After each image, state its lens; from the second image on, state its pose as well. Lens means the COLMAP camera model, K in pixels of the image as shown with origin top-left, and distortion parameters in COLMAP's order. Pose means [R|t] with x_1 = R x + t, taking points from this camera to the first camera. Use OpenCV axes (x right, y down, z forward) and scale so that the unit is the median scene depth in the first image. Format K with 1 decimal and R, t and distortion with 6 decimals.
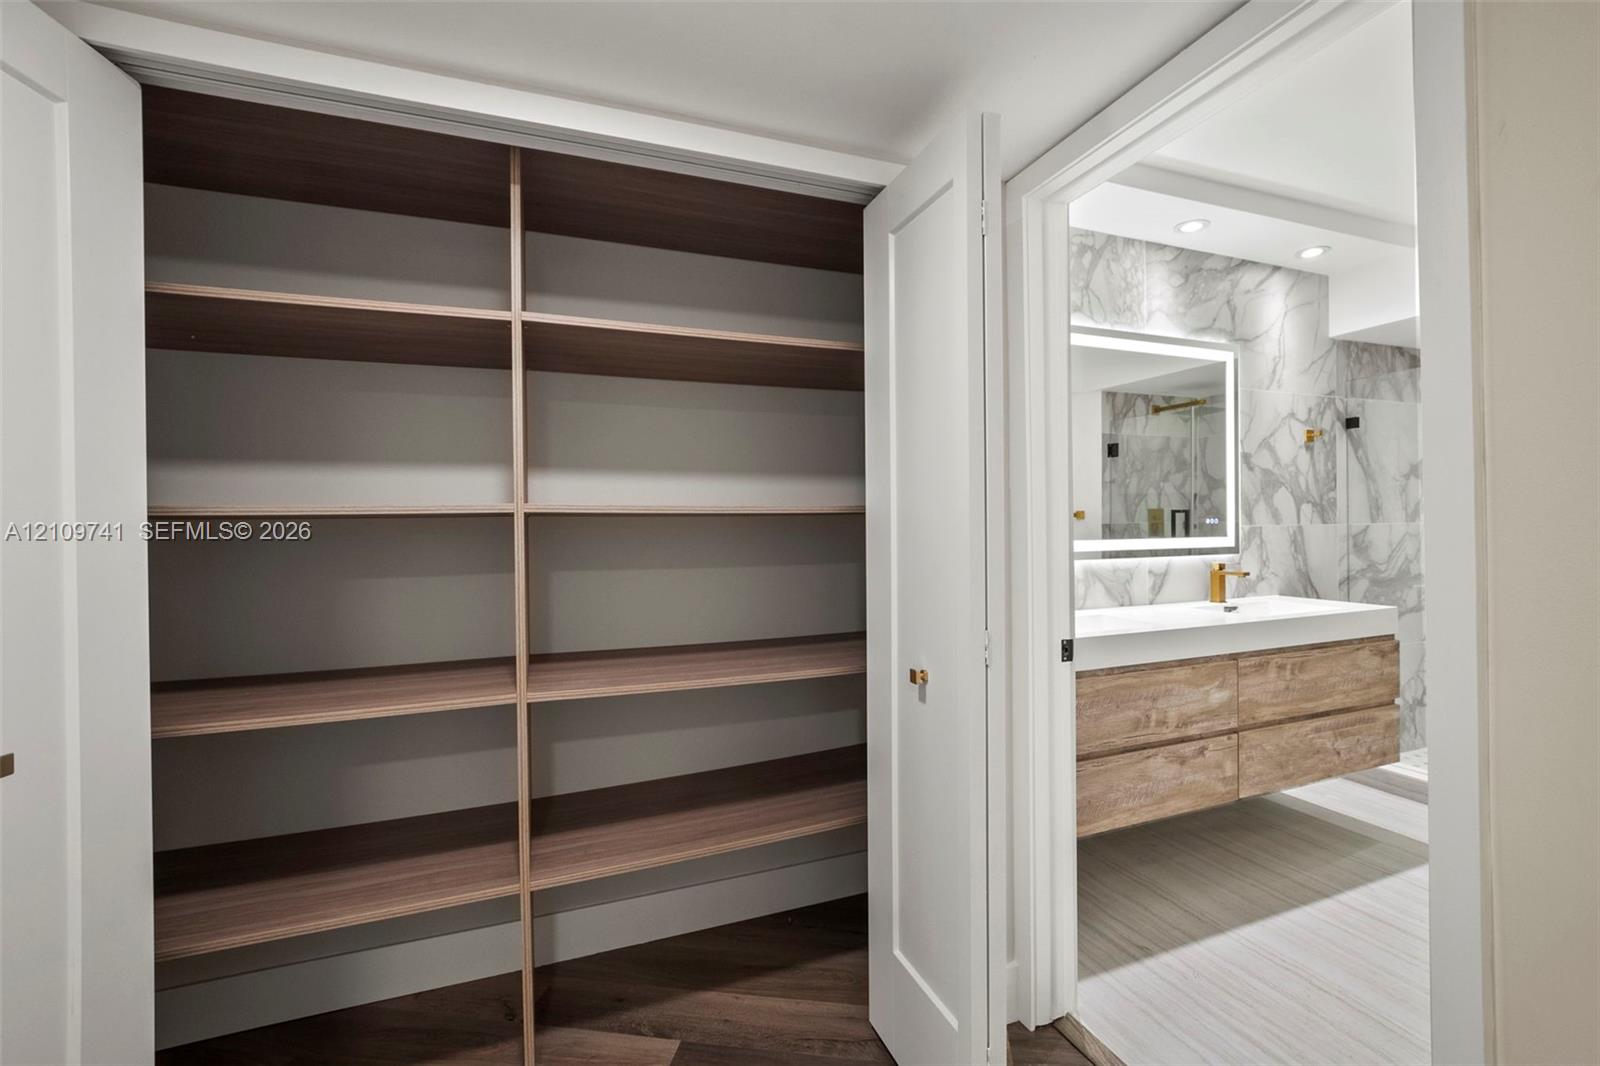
lens RADIAL K [[695.0, 0, 811.3], [0, 695.0, 527.7], [0, 0, 1]] dist [-0.011517, 0.000291]
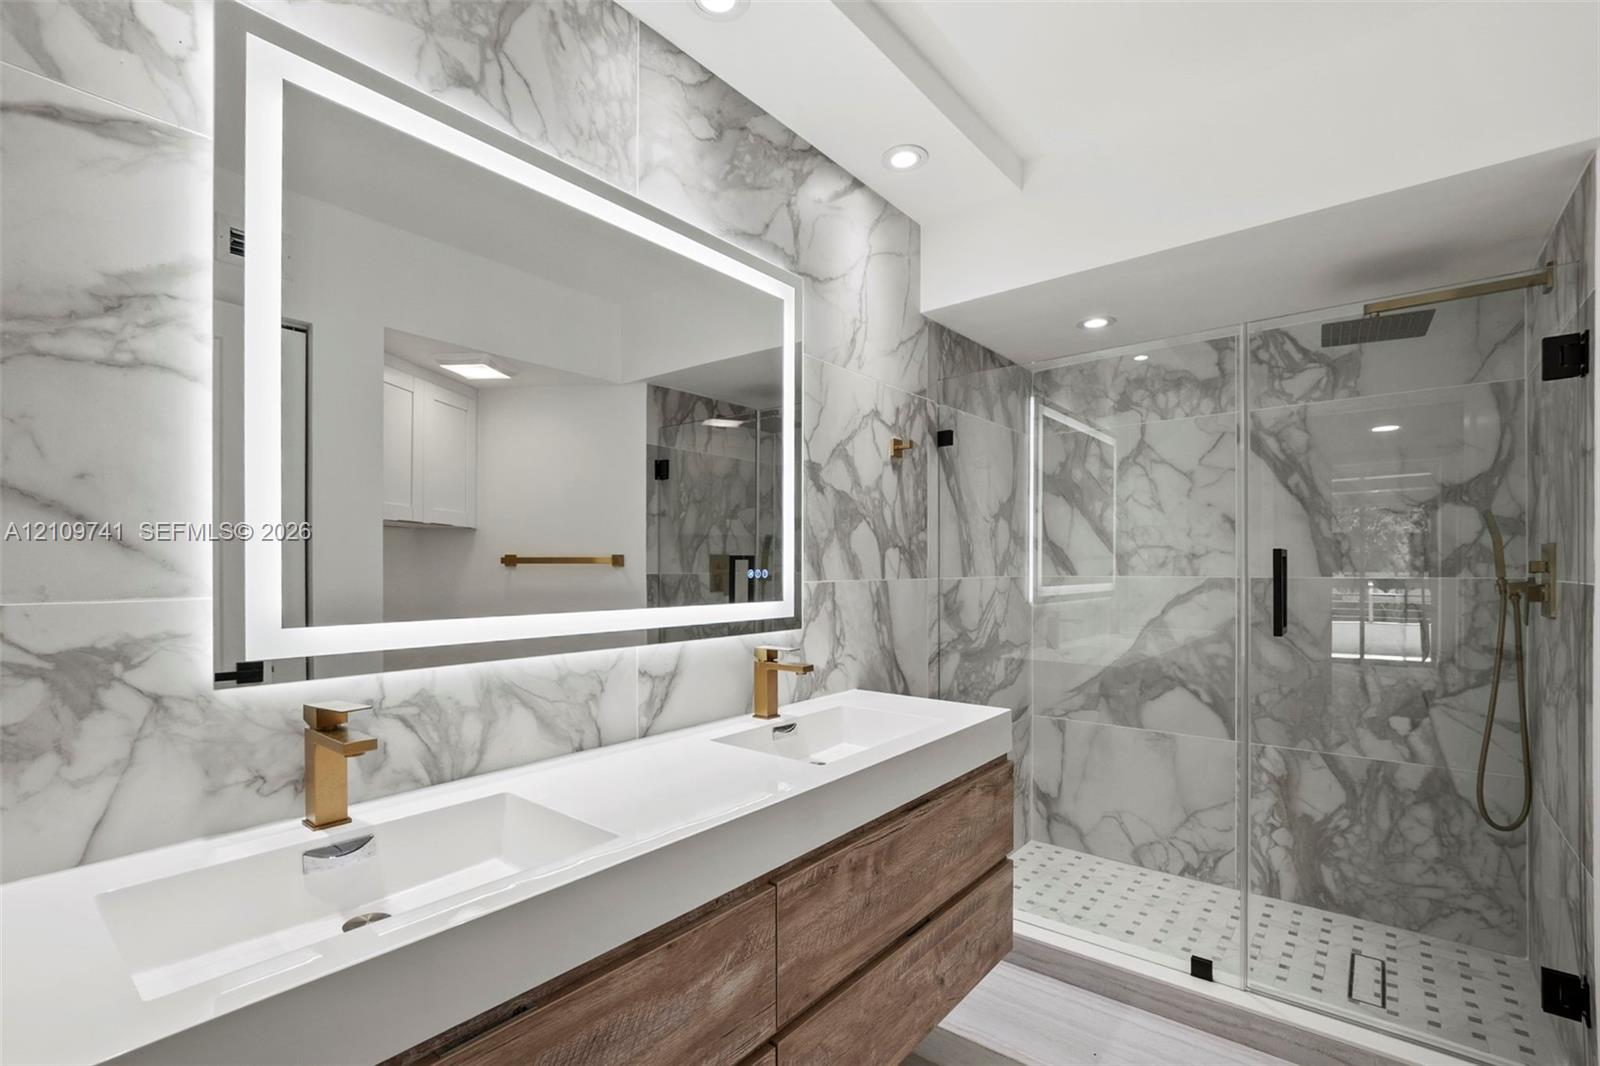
lens RADIAL K [[724.7, 0, 806.4], [0, 724.7, 574.3], [0, 0, 1]] dist [-0.020278, 0.009880]
pose [[0.868703, 0.006485, 0.495291, 0.301503], [-0.006188, 0.999978, -0.002240, -0.007501], [-0.495294, -0.001119, 0.868724, 0.439192]]
